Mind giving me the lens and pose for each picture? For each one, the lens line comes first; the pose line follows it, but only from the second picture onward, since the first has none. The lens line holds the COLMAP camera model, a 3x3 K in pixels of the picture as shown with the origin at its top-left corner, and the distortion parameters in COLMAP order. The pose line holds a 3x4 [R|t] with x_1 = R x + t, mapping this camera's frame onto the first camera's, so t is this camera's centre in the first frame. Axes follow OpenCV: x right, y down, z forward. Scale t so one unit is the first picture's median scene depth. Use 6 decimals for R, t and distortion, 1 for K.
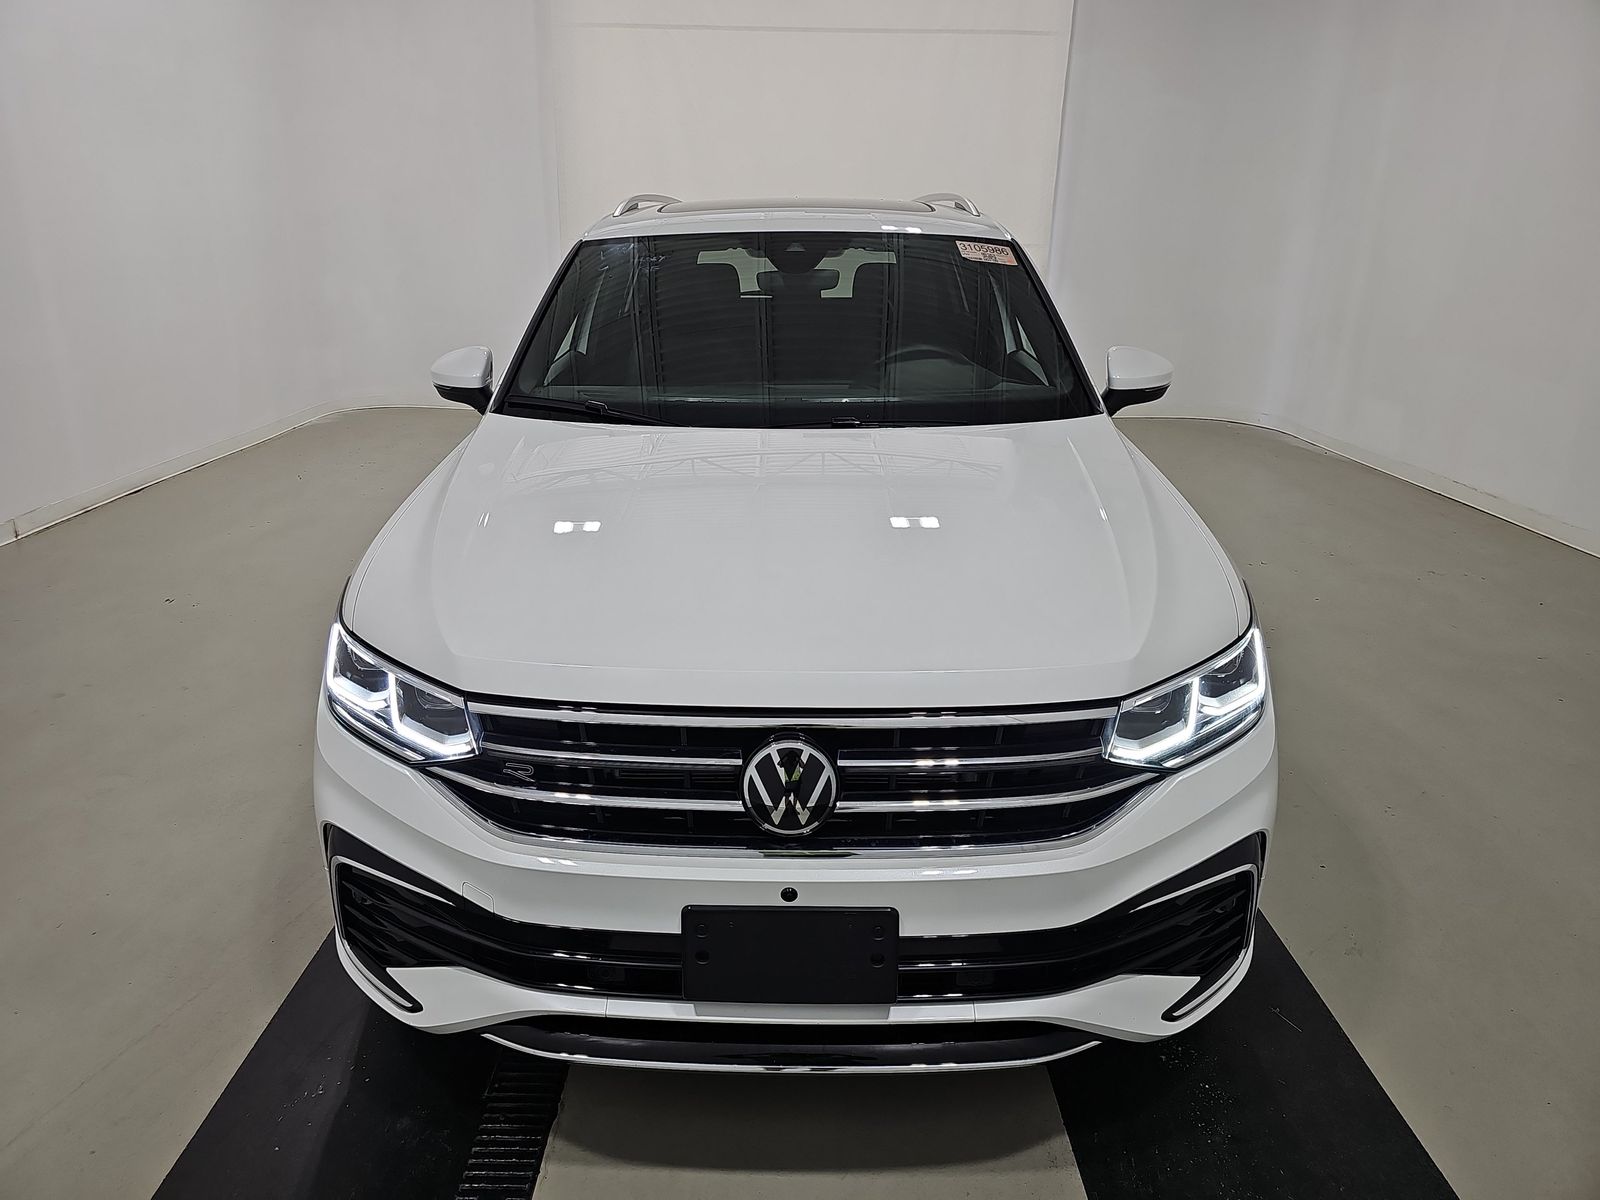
lens RADIAL K [[1061.9, 0, 800.0], [0, 1061.9, 600.0], [0, 0, 1]] dist [0.022258, 0.000551]
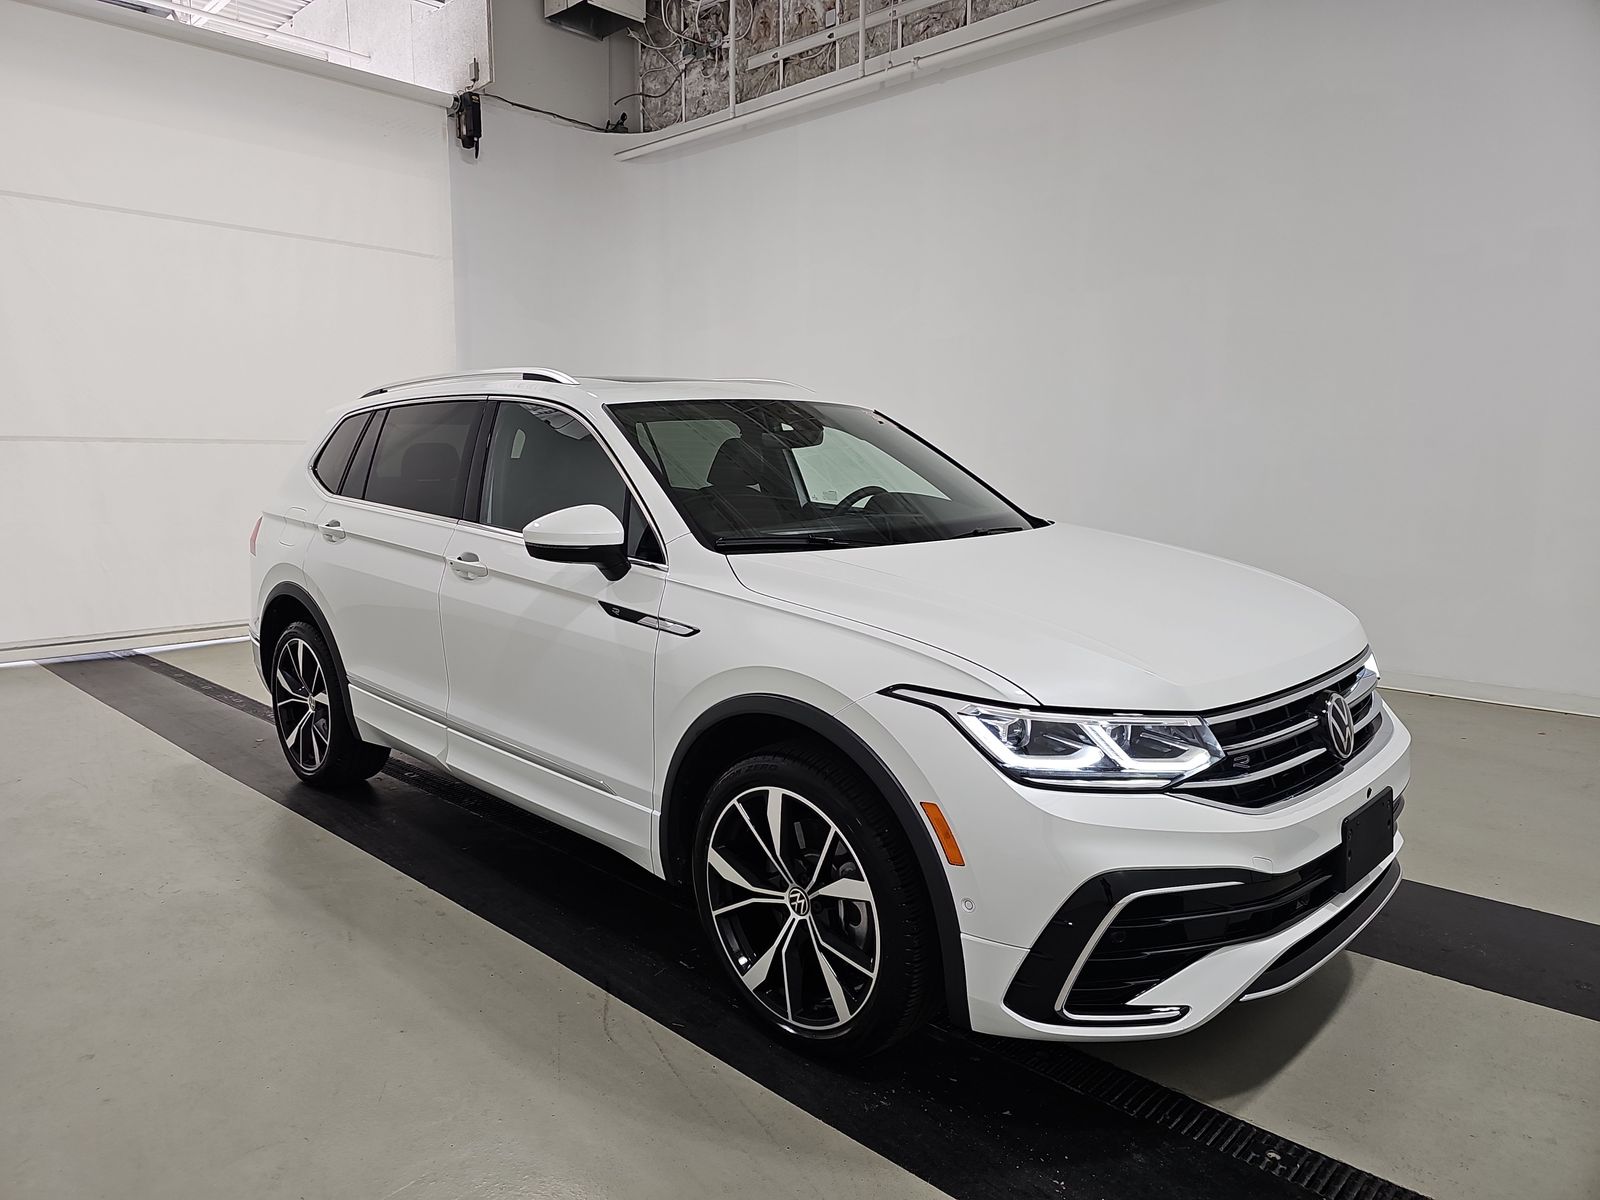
lens RADIAL K [[1083.7, 0, 800.0], [0, 1083.7, 600.0], [0, 0, 1]] dist [0.002703, -0.000527]
pose [[0.669608, -0.095072, 0.736605, -1.398519], [0.228466, 0.970051, -0.082484, -0.037390], [-0.706703, 0.223521, 0.671275, 0.411256]]
